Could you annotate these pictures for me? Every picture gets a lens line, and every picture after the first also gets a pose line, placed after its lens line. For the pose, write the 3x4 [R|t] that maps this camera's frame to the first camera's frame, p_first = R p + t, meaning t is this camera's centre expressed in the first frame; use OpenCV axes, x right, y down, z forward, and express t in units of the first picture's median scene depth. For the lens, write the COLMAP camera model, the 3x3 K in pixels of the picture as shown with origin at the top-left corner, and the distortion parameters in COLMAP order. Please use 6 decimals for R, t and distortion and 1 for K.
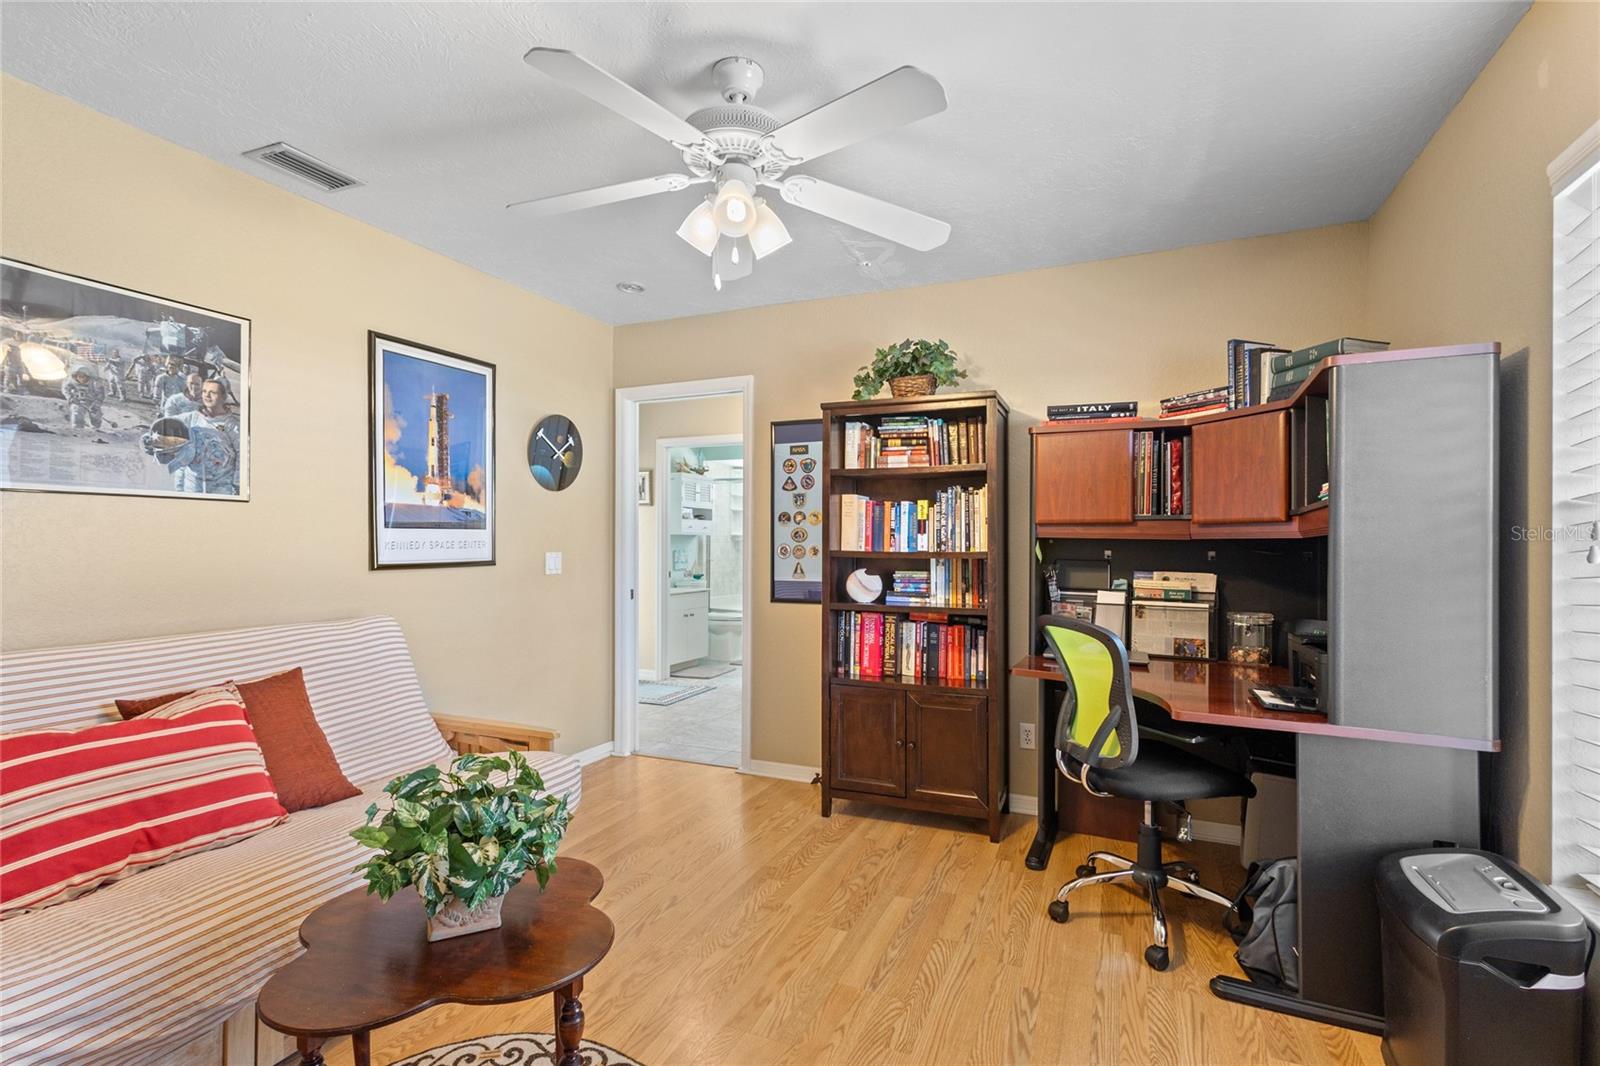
lens RADIAL K [[748.6, 0, 797.8], [0, 748.6, 529.1], [0, 0, 1]] dist [0.008916, -0.000373]
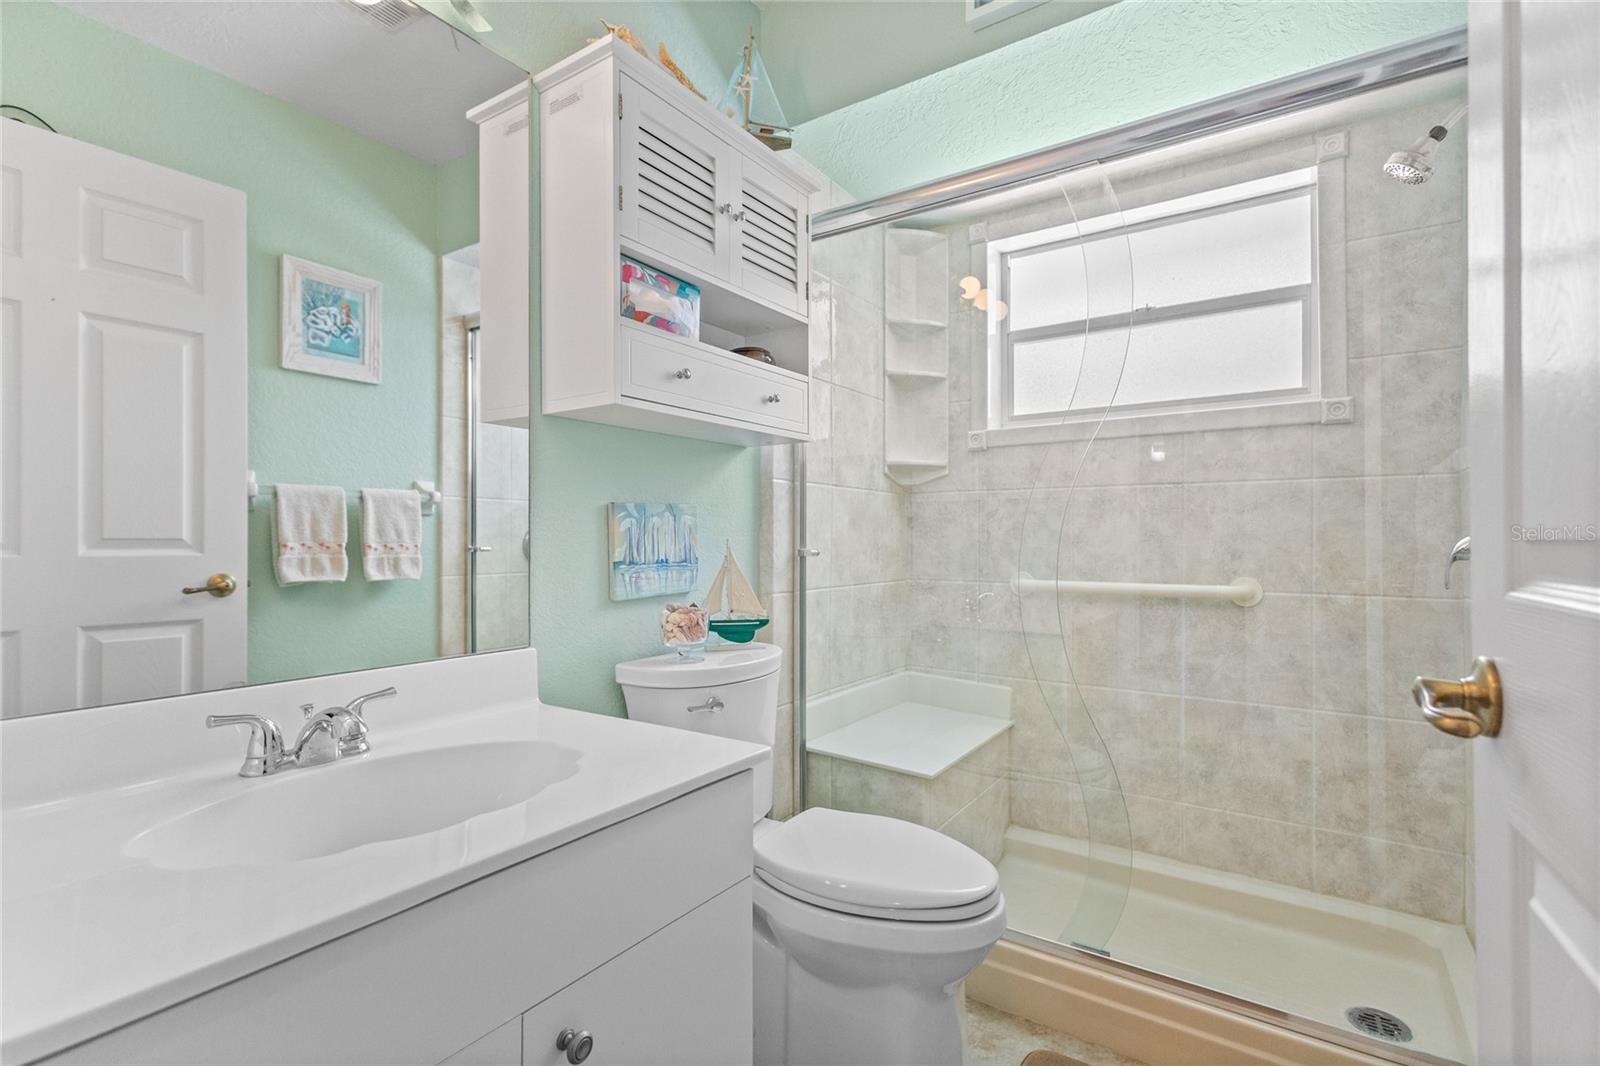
lens RADIAL K [[748.6, 0, 797.8], [0, 748.6, 529.1], [0, 0, 1]] dist [0.008916, -0.000373]
pose [[0.984075, -0.006468, -0.177634, -0.077380], [0.006842, 0.999975, 0.001495, 0.033482], [0.177620, -0.002687, 0.984095, 0.770270]]
